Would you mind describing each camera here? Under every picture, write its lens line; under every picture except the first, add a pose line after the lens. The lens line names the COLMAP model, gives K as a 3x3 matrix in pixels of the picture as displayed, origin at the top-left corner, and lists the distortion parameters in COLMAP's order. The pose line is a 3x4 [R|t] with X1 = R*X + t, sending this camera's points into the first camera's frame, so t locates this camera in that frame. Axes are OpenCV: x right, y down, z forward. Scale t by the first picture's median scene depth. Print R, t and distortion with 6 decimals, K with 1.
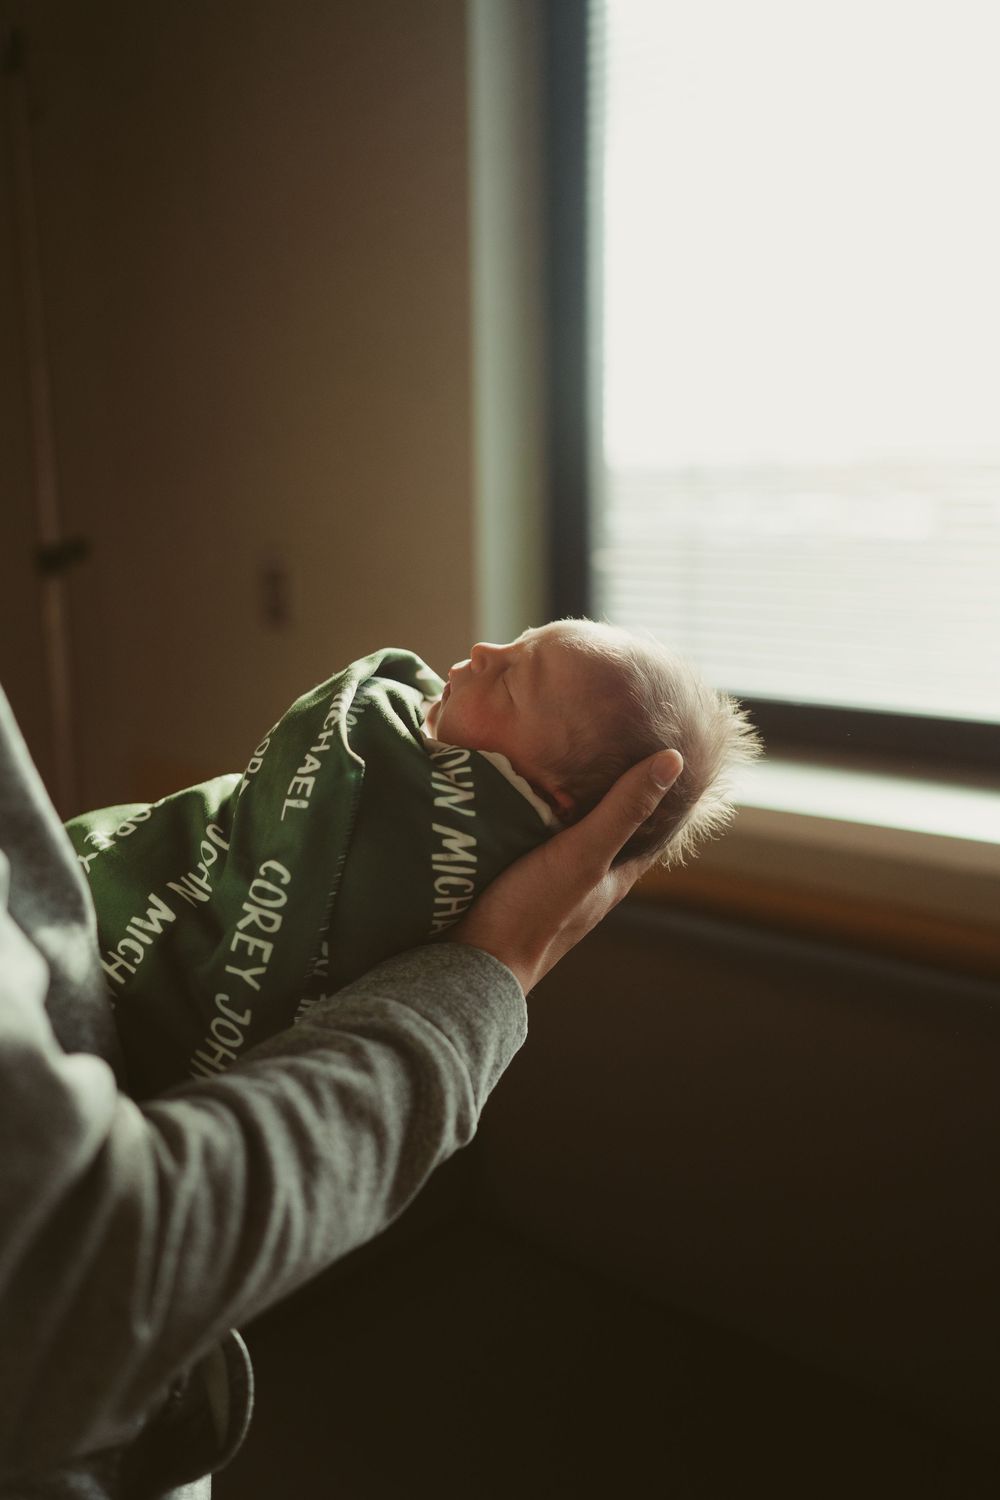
lens RADIAL K [[1495.5, 0, 500.0], [0, 1495.5, 750.0], [0, 0, 1]] dist [-0.063079, 0.002472]
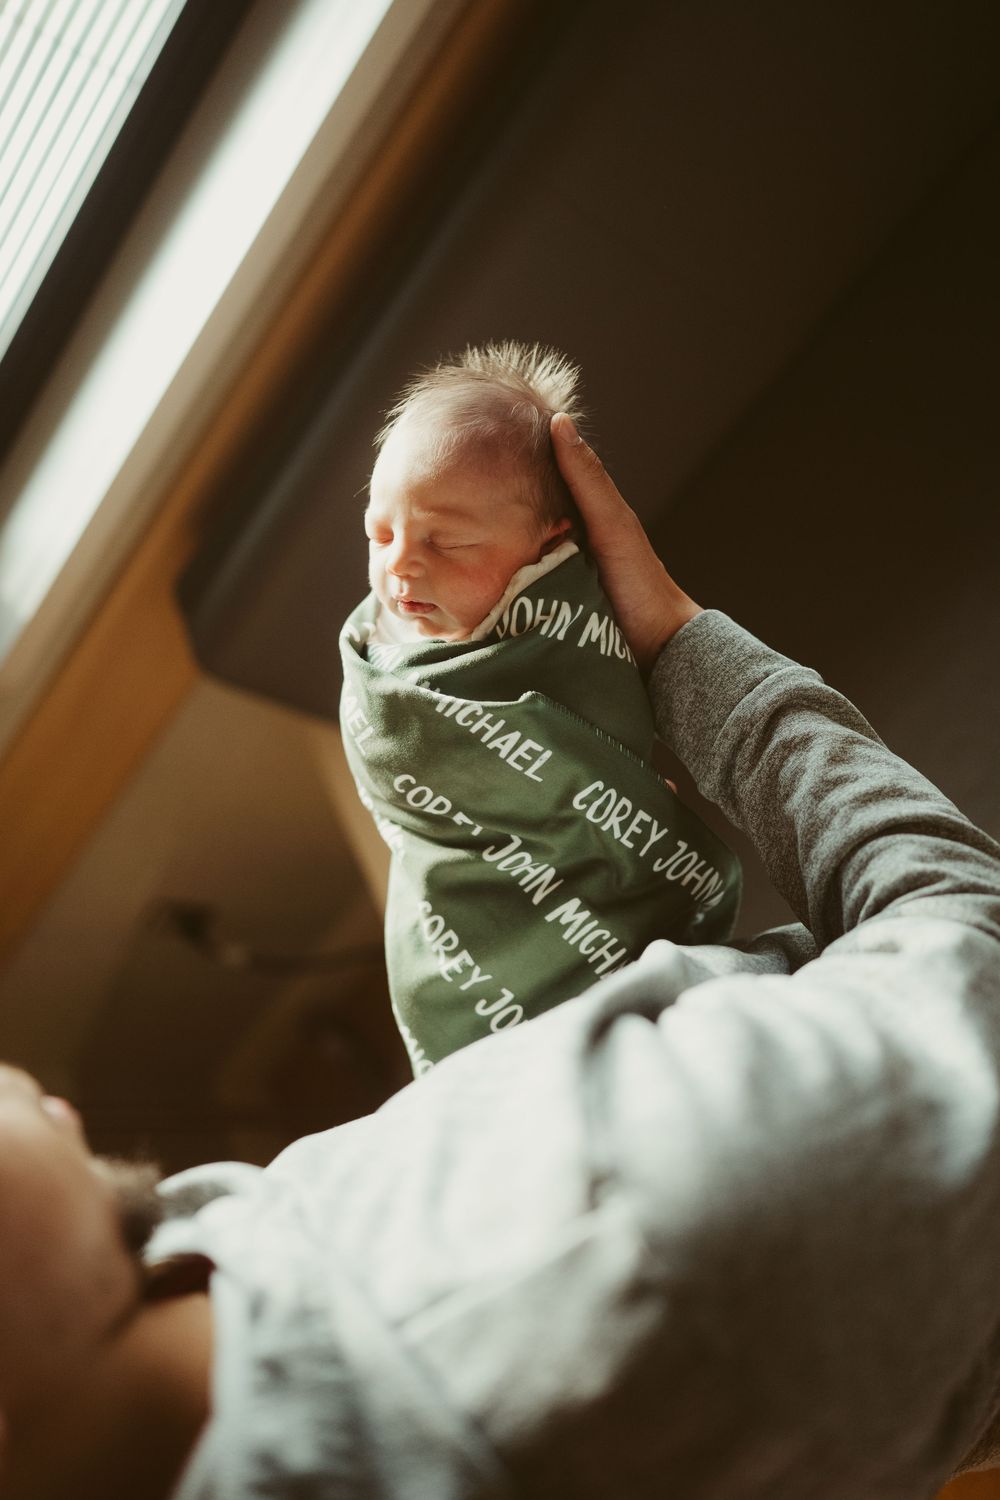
lens RADIAL K [[1495.5, 0, 500.0], [0, 1495.5, 750.0], [0, 0, 1]] dist [-0.063079, 0.002472]
pose [[0.197450, -0.971952, 0.127758, -0.273258], [0.771509, 0.234471, 0.591437, -0.632122], [-0.604804, -0.018213, 0.796166, 0.160303]]
